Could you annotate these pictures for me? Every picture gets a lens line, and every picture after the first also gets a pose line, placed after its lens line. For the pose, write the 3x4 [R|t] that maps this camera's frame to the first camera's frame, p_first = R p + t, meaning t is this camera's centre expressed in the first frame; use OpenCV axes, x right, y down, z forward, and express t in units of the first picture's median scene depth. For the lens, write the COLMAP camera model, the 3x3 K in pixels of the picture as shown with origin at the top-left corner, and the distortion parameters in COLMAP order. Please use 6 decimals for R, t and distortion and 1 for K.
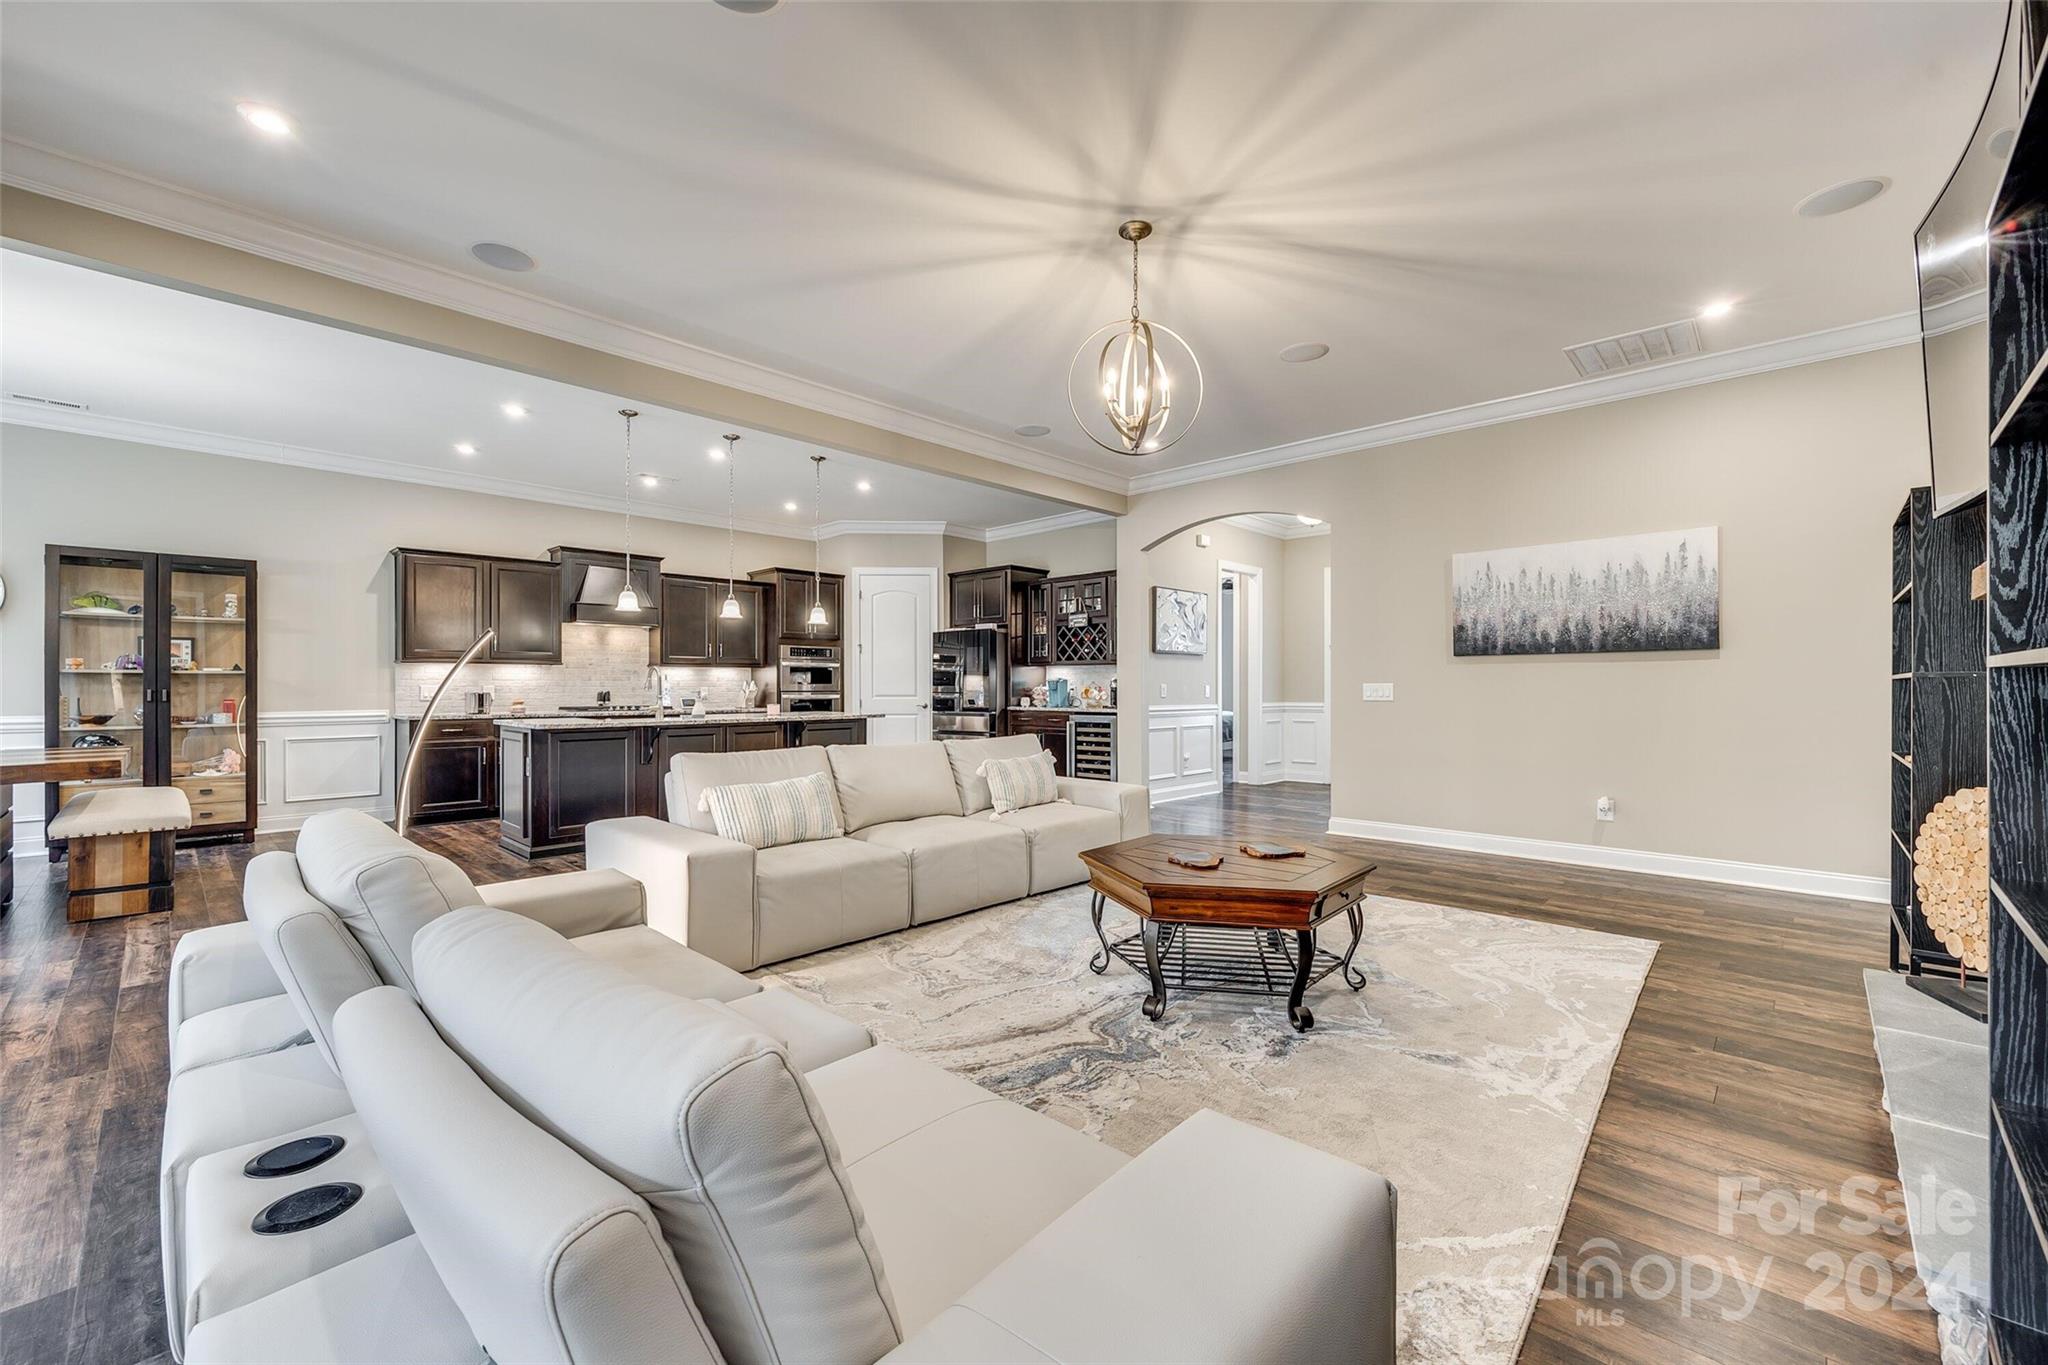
lens RADIAL K [[820.1, 0, 1027.9], [0, 820.1, 697.5], [0, 0, 1]] dist [-0.001597, -0.001250]
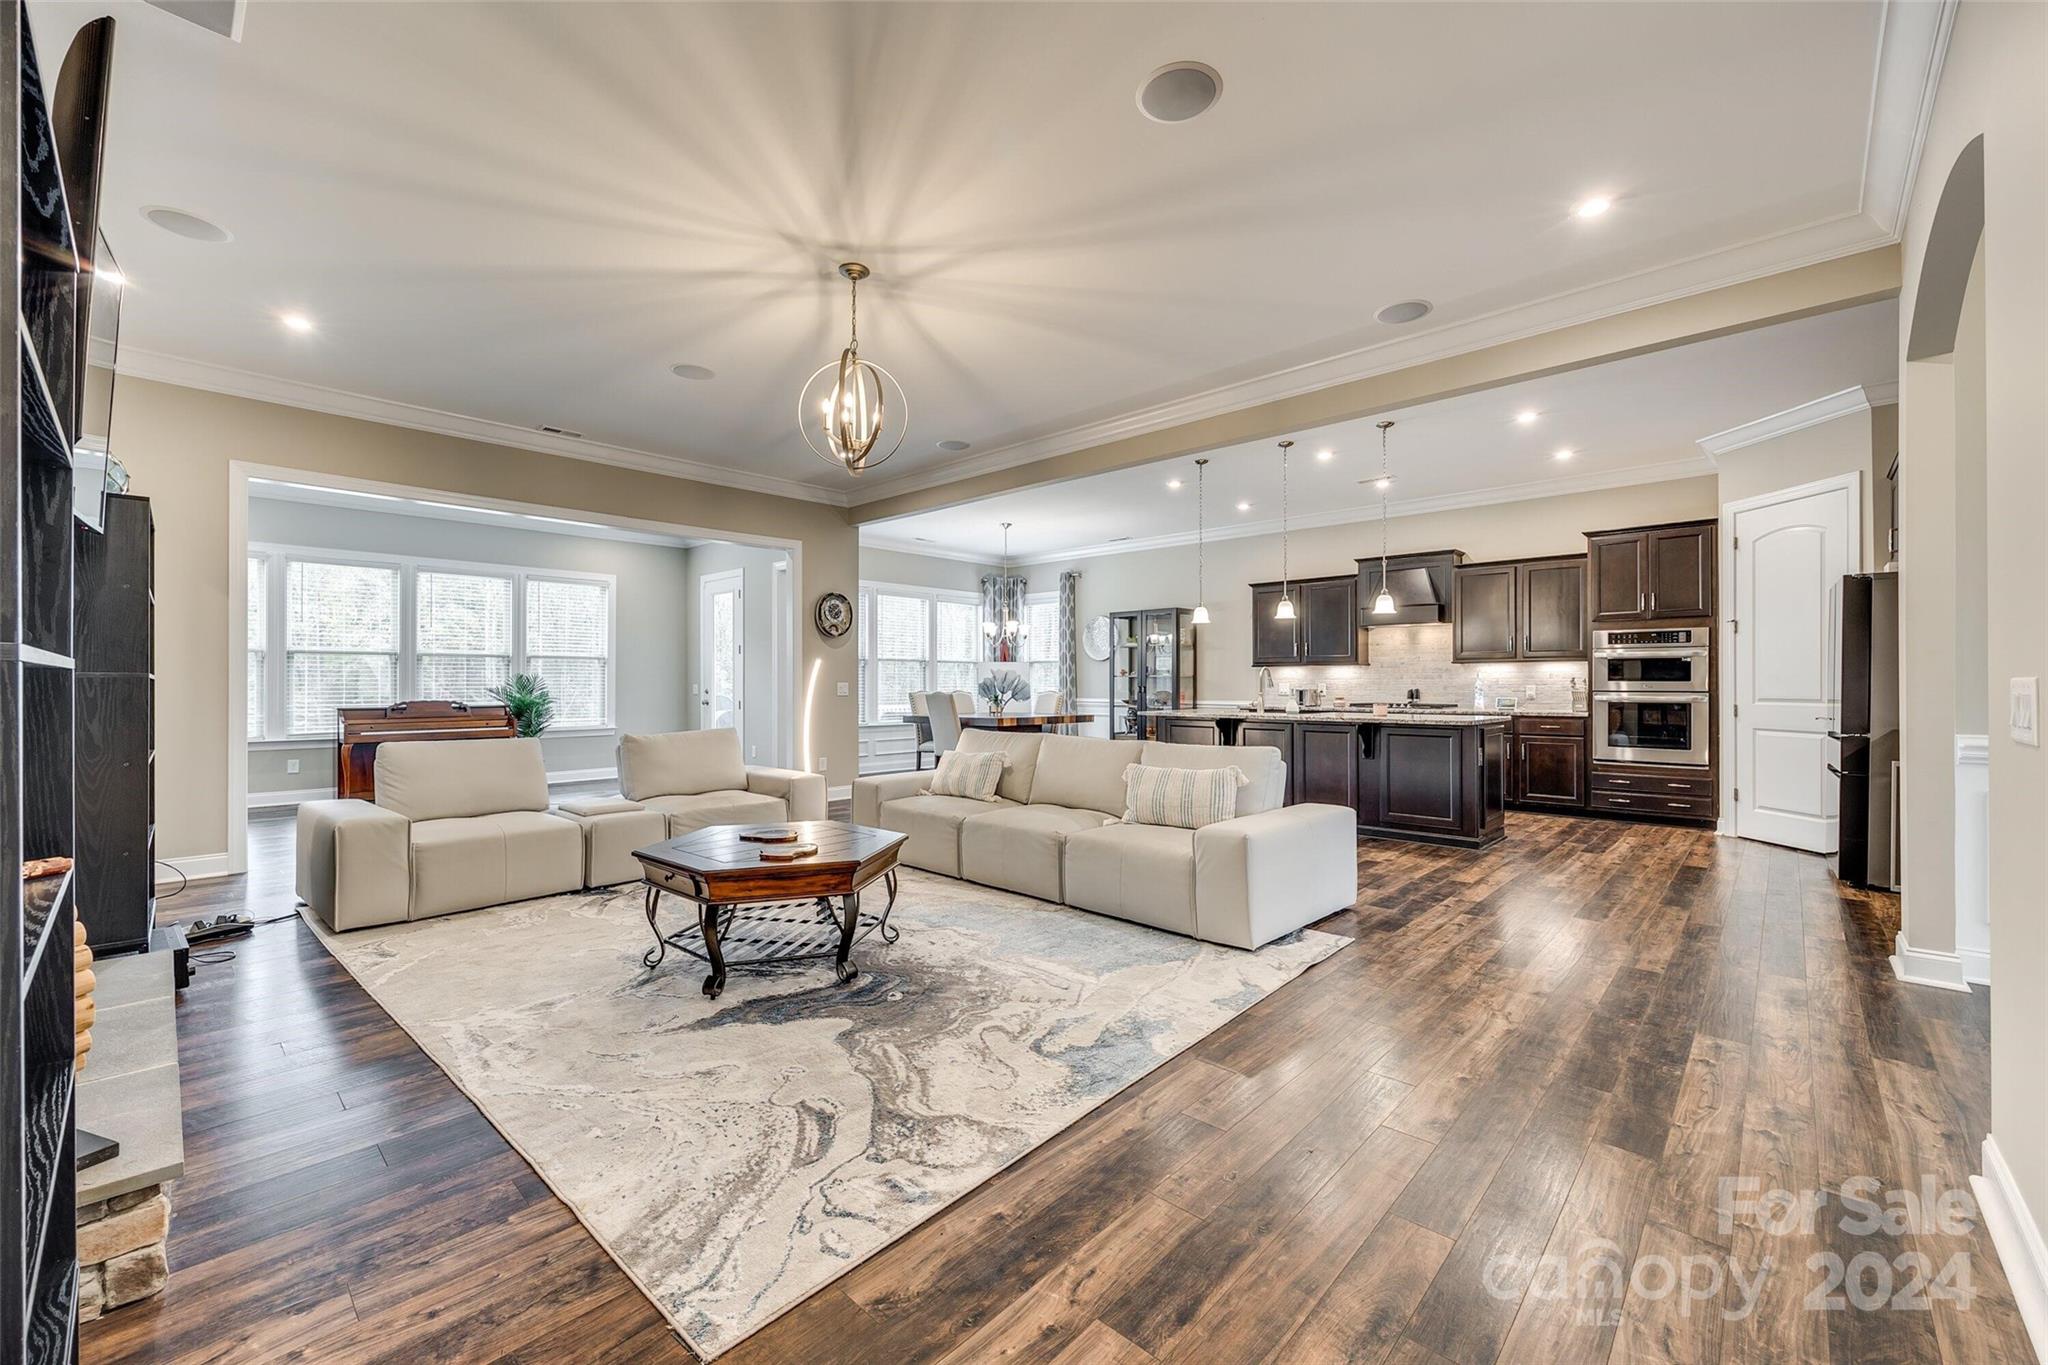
lens RADIAL K [[820.1, 0, 1026.9], [0, 820.1, 692.5], [0, 0, 1]] dist [-0.001597, -0.001250]
pose [[0.006728, 0.009386, -0.999933, 0.544823], [-0.013406, 0.999867, 0.009295, -0.006984], [0.999888, 0.013342, 0.006853, 0.540956]]
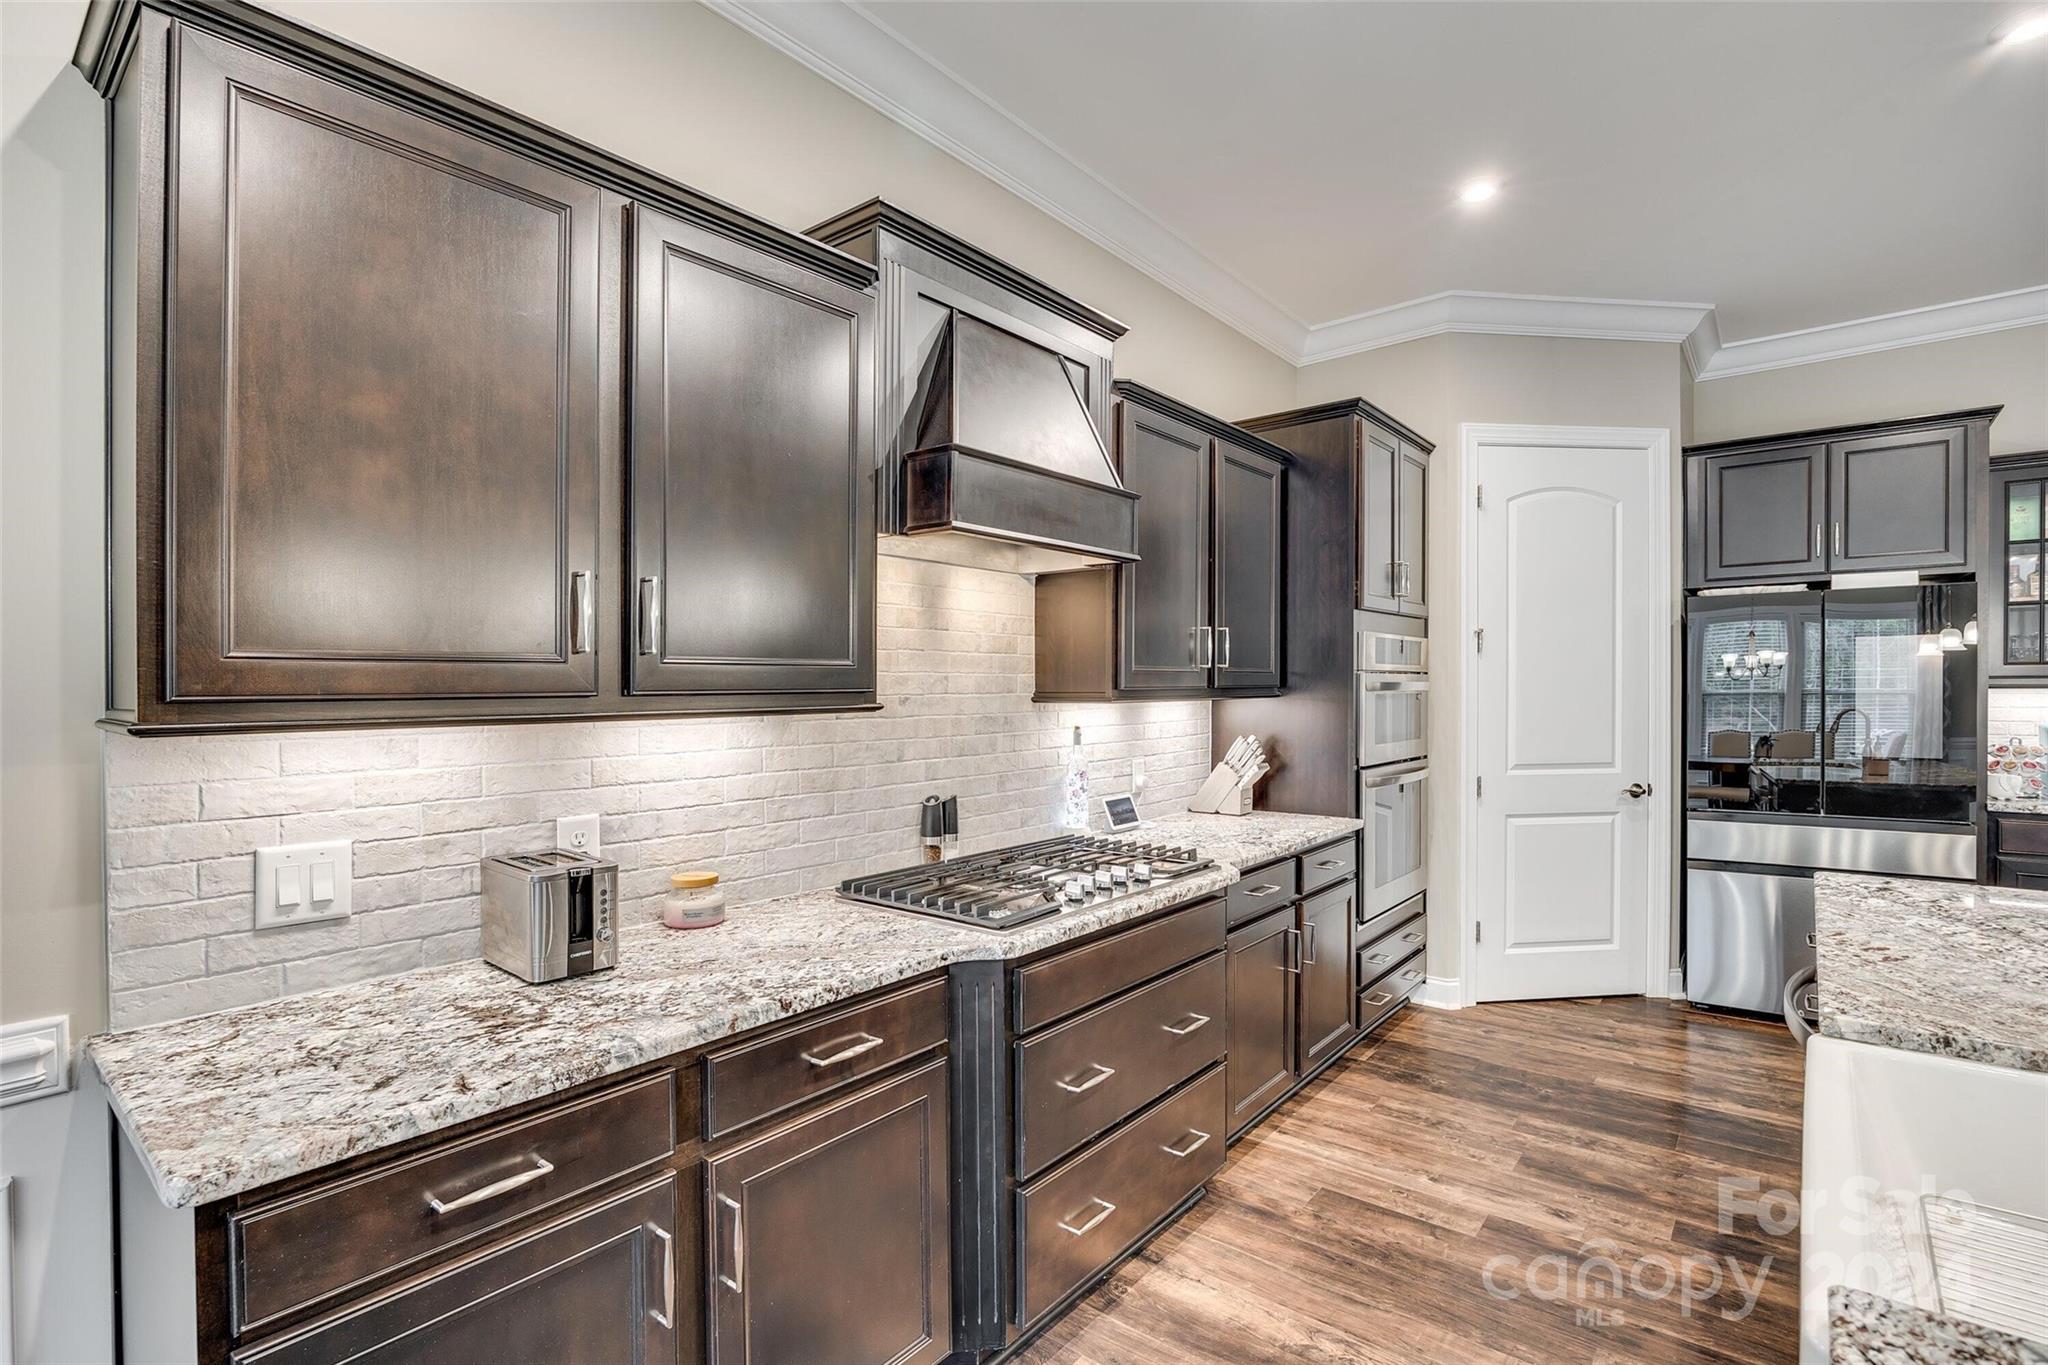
lens RADIAL K [[951.8, 0, 1023.0], [0, 951.8, 684.5], [0, 0, 1]] dist [-0.016583, 0.000786]
pose [[0.997205, -0.005847, 0.074481, -0.547565], [0.006963, 0.999867, -0.014723, -0.043253], [-0.074385, 0.015200, 0.997114, 0.725257]]
